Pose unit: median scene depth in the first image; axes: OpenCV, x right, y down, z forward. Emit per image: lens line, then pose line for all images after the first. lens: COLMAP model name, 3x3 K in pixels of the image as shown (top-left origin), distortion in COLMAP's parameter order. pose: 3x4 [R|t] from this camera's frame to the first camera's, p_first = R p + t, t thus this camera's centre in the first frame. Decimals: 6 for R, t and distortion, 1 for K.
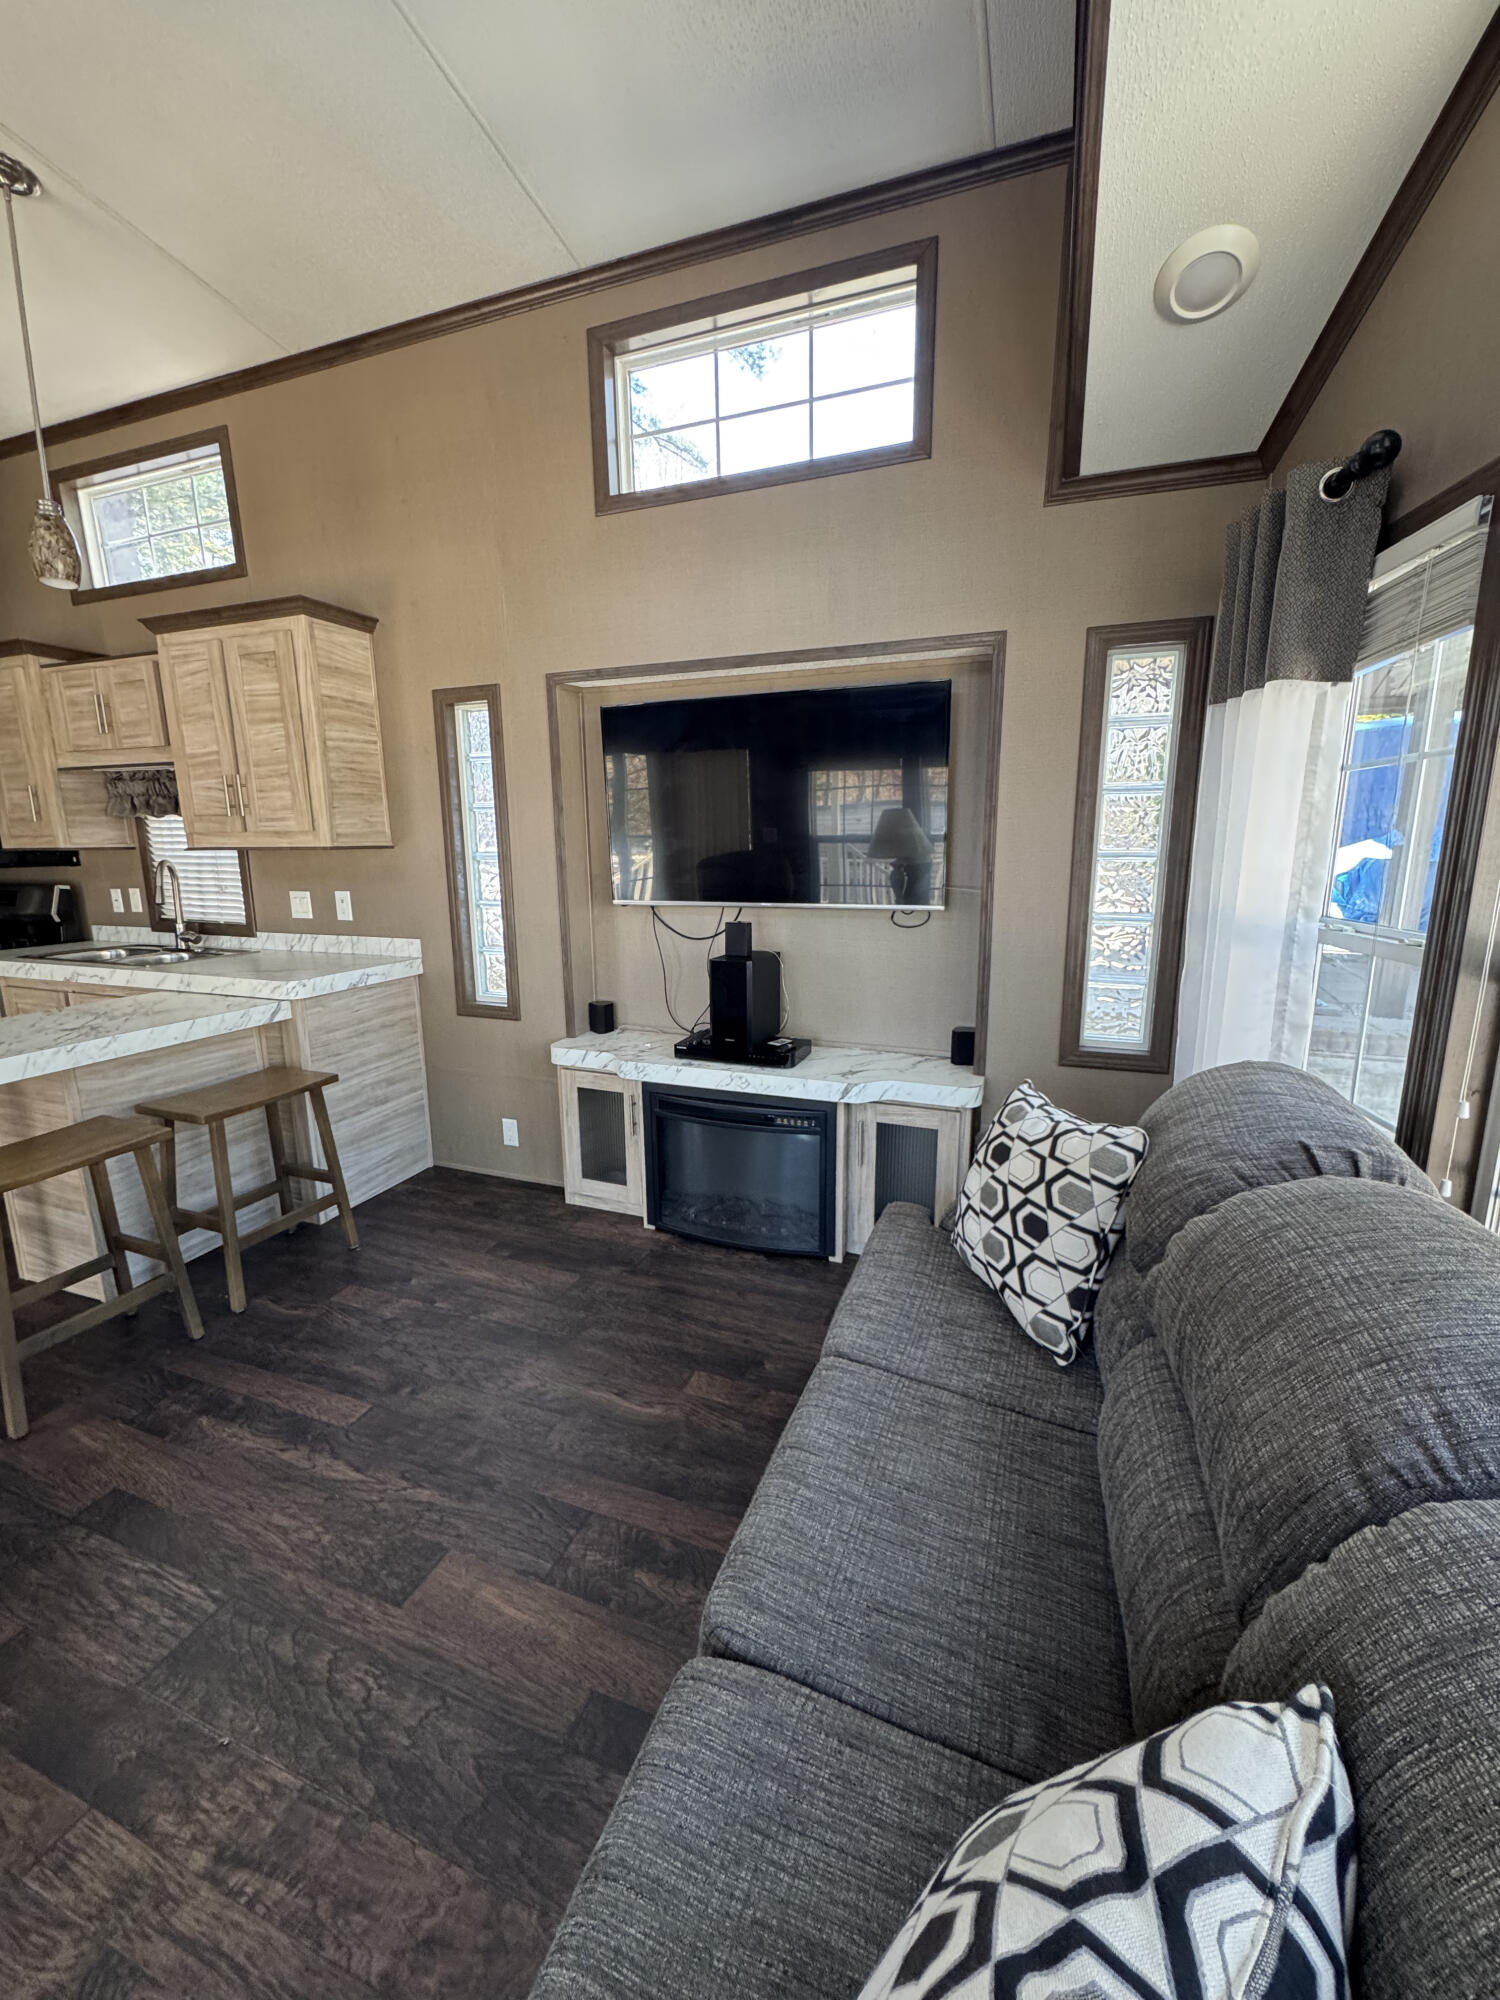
lens RADIAL K [[793.0, 0, 750.1], [0, 793.0, 999.9], [0, 0, 1]] dist [-0.004834, 0.000700]
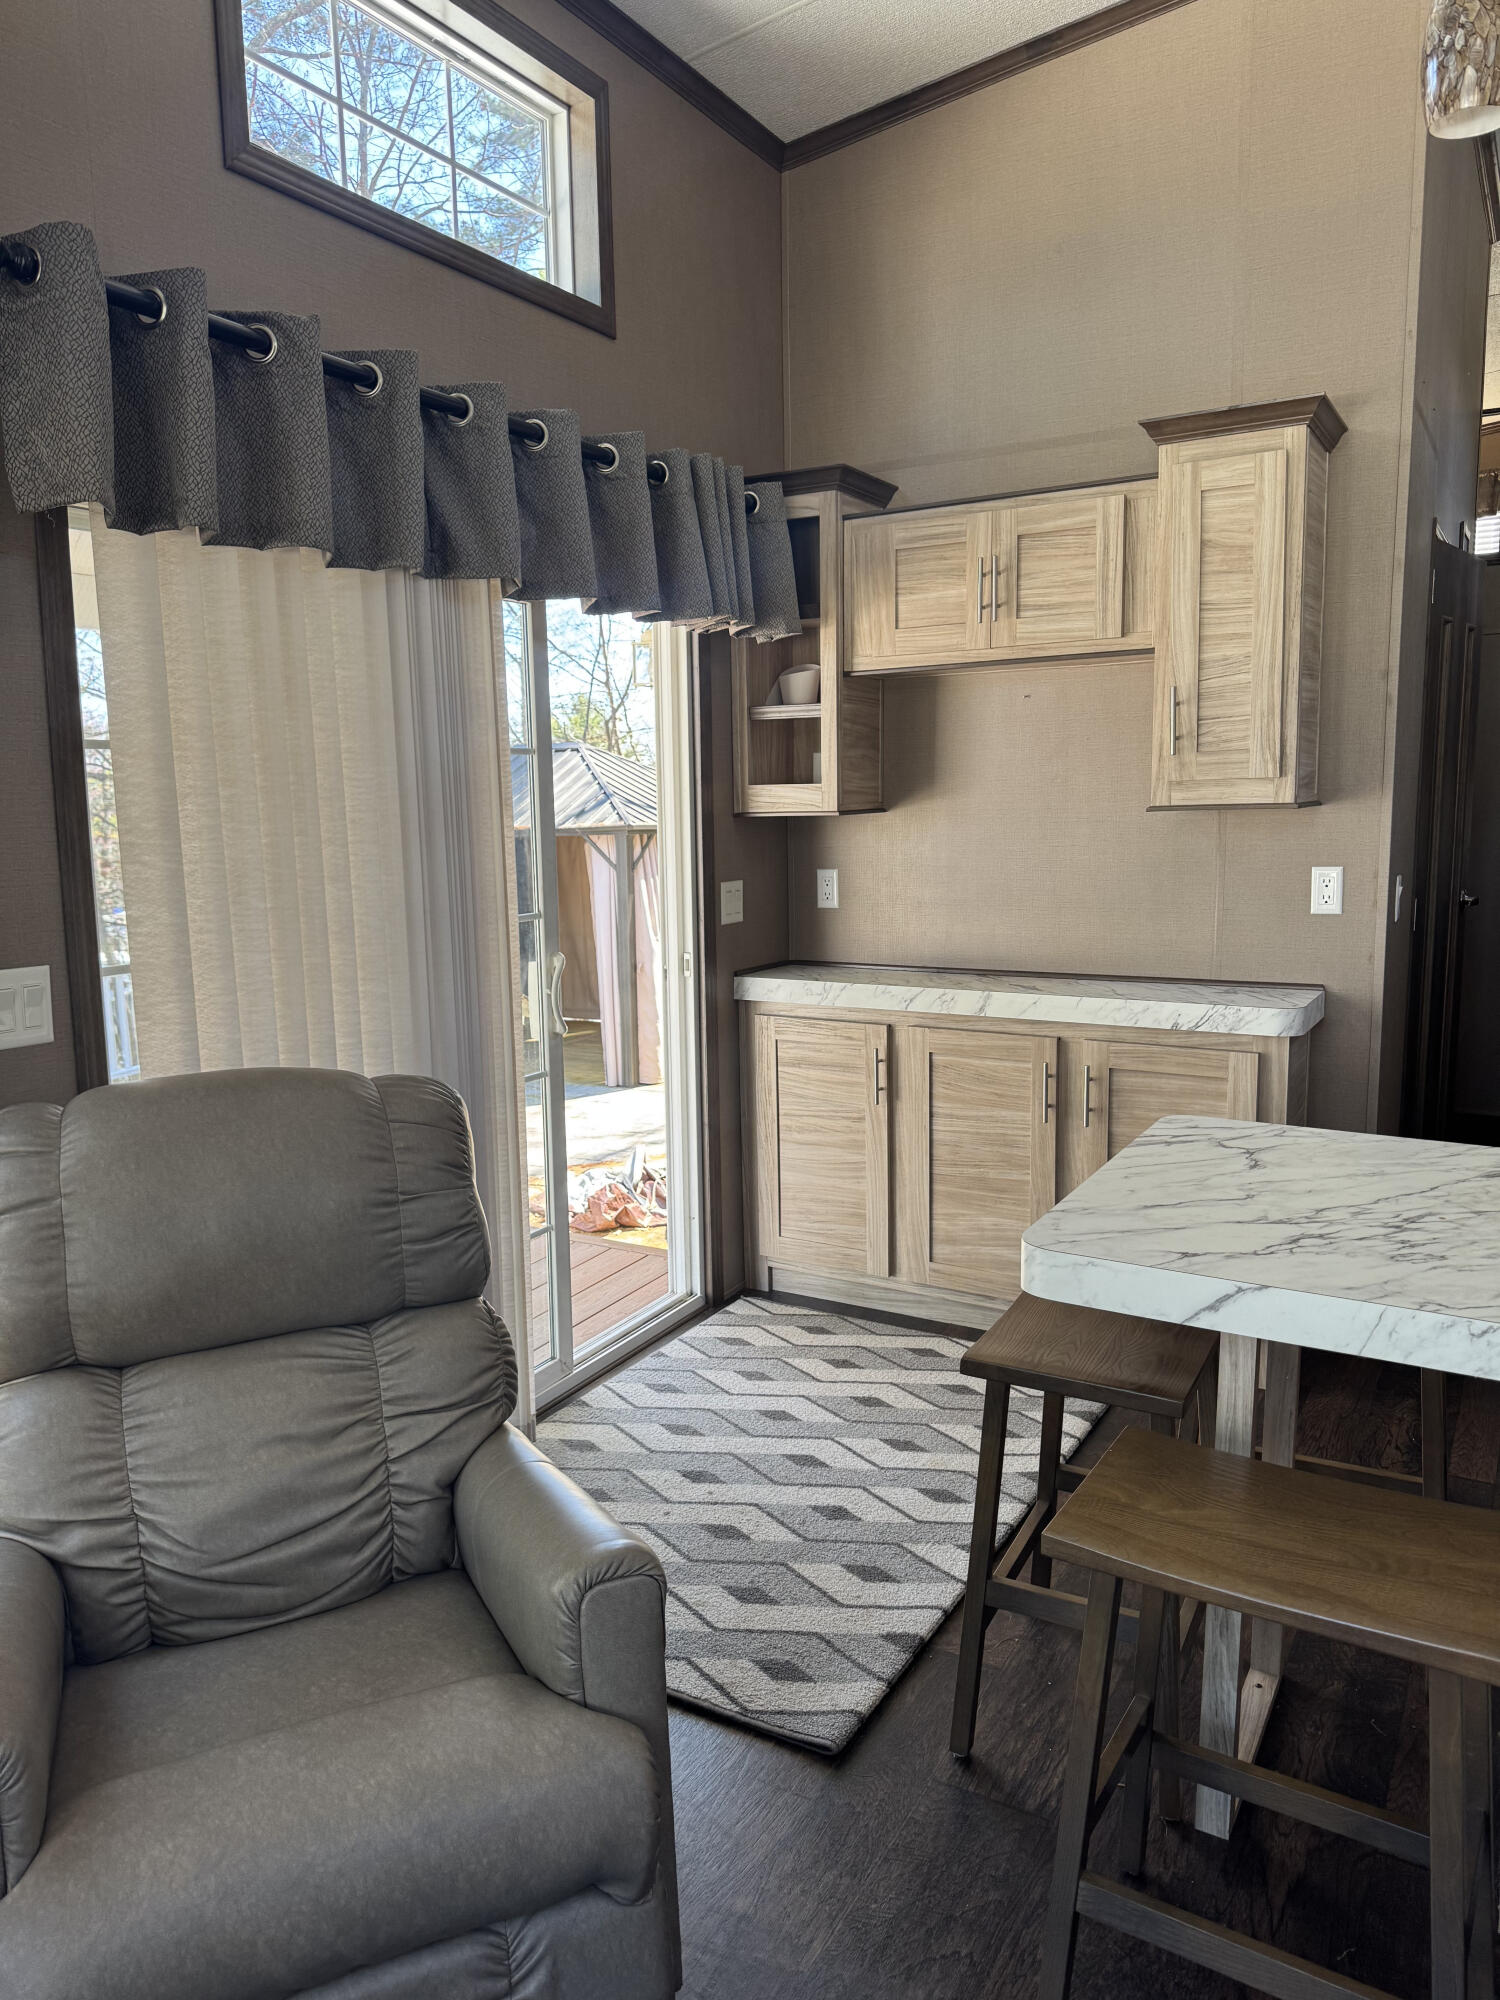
lens RADIAL K [[1406.1, 0, 752.5], [0, 1406.1, 999.0], [0, 0, 1]] dist [0.044842, -0.058045]
pose [[-0.160047, 0.158557, -0.974292, -0.100982], [-0.179181, 0.965951, 0.186633, -0.122091], [0.970711, 0.204445, -0.126187, 0.516757]]
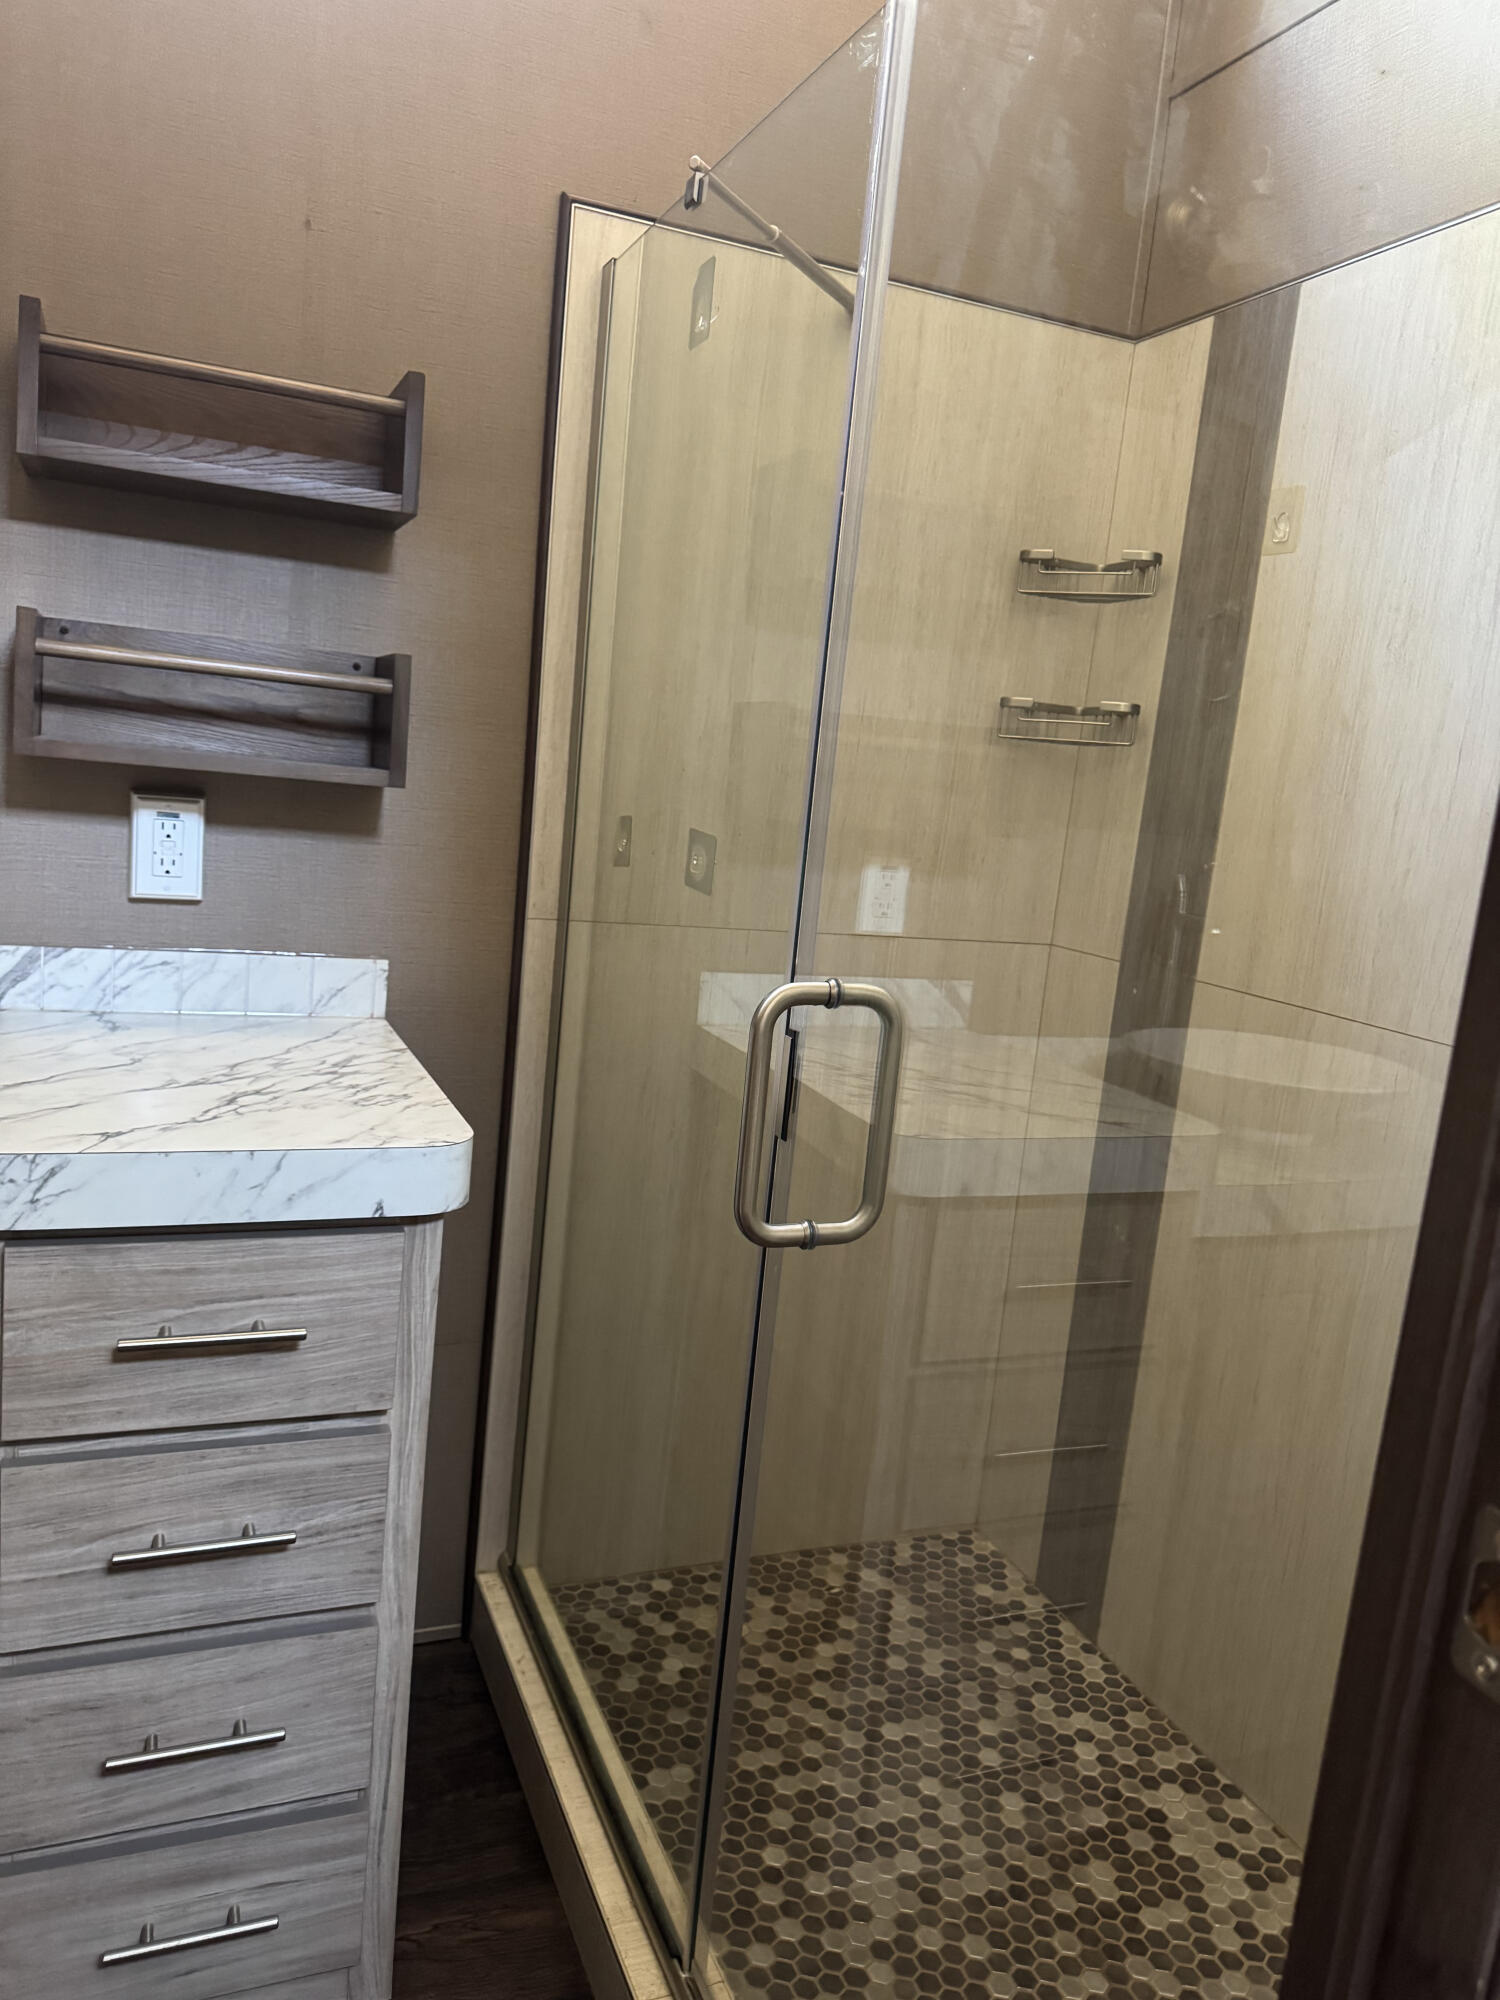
lens RADIAL K [[1406.1, 0, 745.1], [0, 1406.1, 1008.3], [0, 0, 1]] dist [0.044842, -0.058045]
pose [[0.670720, 0.194859, -0.715656, -0.273355], [-0.243267, 0.969294, 0.035927, -0.037297], [0.700682, 0.149999, 0.697528, 0.476119]]
